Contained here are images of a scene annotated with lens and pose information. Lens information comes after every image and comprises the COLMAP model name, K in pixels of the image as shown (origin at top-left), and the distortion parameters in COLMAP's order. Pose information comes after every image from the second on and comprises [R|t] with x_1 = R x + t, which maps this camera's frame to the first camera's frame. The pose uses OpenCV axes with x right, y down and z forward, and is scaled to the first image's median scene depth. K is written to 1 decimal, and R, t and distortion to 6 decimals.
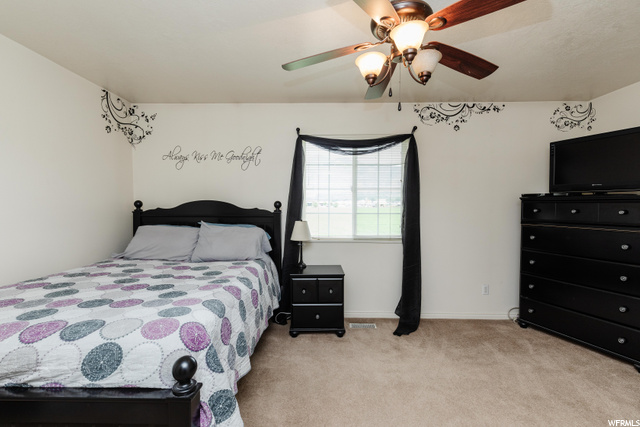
lens RADIAL K [[290.2, 0, 323.6], [0, 290.2, 211.8], [0, 0, 1]] dist [0.005097, -0.003397]
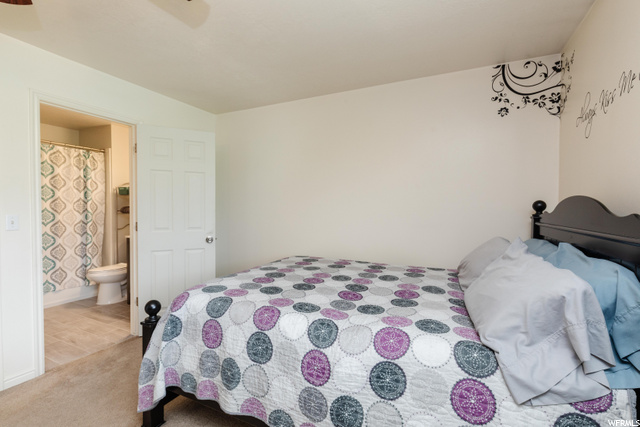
lens RADIAL K [[290.2, 0, 320.4], [0, 290.2, 214.1], [0, 0, 1]] dist [0.005097, -0.003397]
pose [[-0.432421, 0.013641, -0.901568, 0.175250], [-0.025732, 0.999292, 0.027462, -0.013101], [0.901304, 0.035074, -0.431764, 0.822720]]
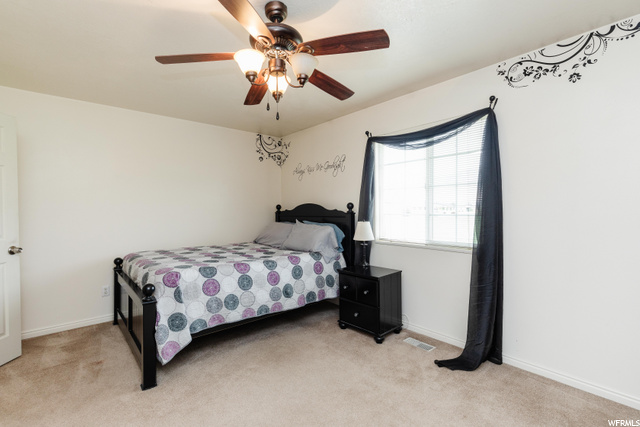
lens RADIAL K [[290.2, 0, 320.2], [0, 290.2, 211.5], [0, 0, 1]] dist [0.005097, -0.003397]
pose [[0.666023, -0.000496, -0.745931, 0.567542], [-0.006036, 0.999963, -0.006054, 0.003691], [0.745906, 0.008535, 0.665996, 0.189116]]
